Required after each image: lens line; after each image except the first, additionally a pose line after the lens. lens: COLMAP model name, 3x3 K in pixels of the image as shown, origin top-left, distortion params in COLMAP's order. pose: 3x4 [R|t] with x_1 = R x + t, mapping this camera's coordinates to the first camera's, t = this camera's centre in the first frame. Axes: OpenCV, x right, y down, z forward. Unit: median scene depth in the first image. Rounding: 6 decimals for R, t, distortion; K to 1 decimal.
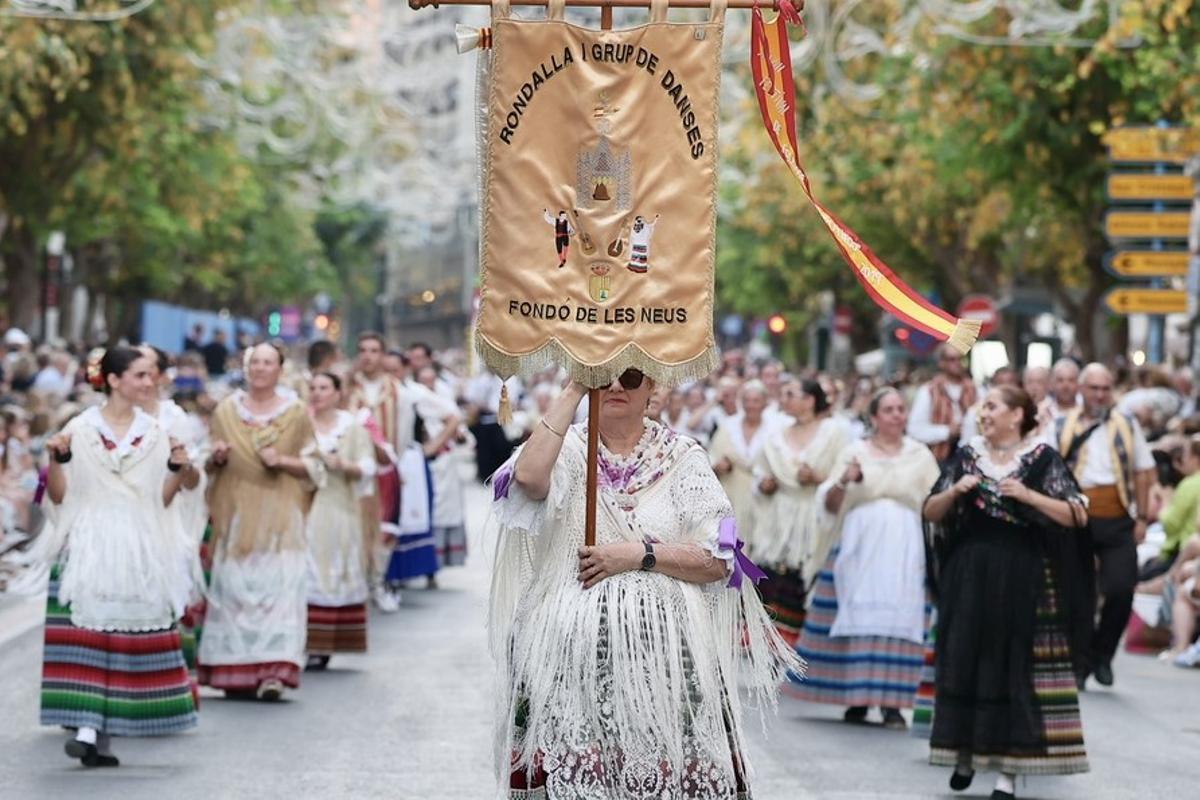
lens RADIAL K [[3171.5, 0, 598.6], [0, 3171.5, 399.4], [0, 0, 1]] dist [0.161083, 0.950492]
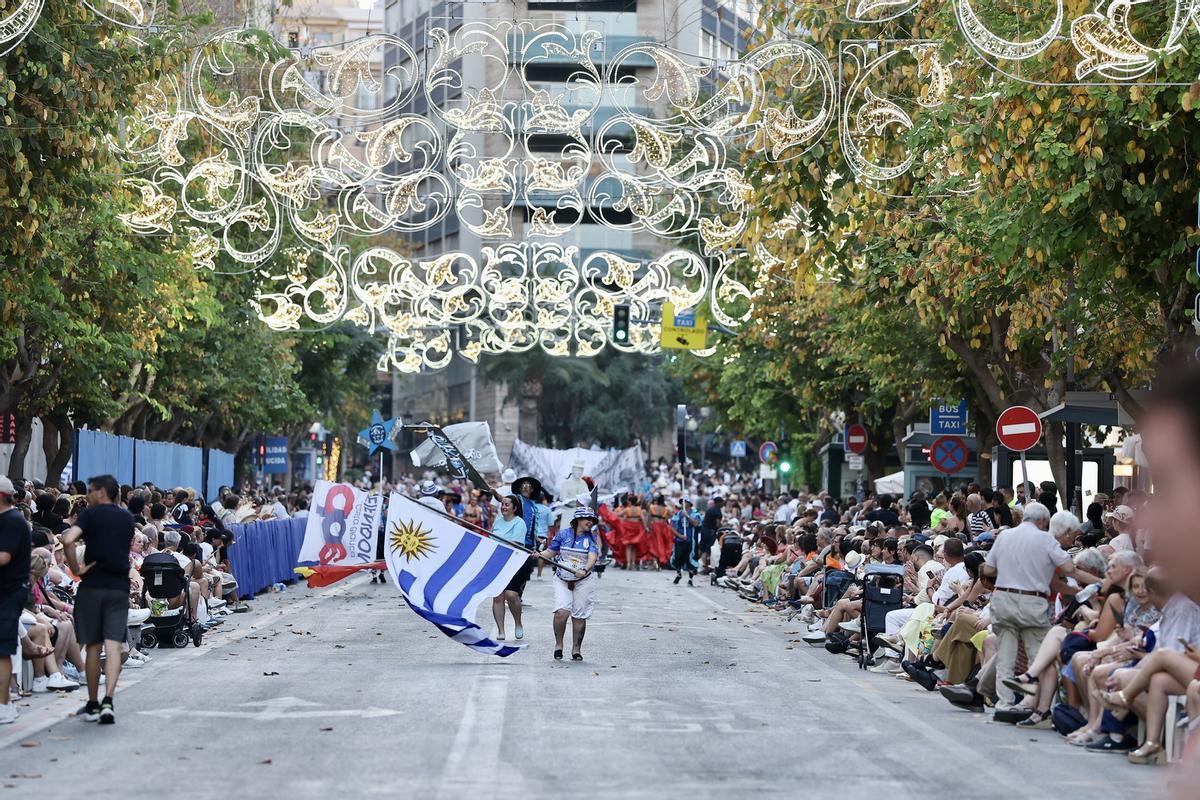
lens RADIAL K [[3171.5, 0, 598.6], [0, 3171.5, 399.4], [0, 0, 1]] dist [0.161083, 0.950492]
pose [[0.999840, -0.017774, -0.001872, 0.004048], [0.017686, 0.999061, -0.039557, -0.001059], [0.002573, 0.039518, 0.999216, 0.105398]]
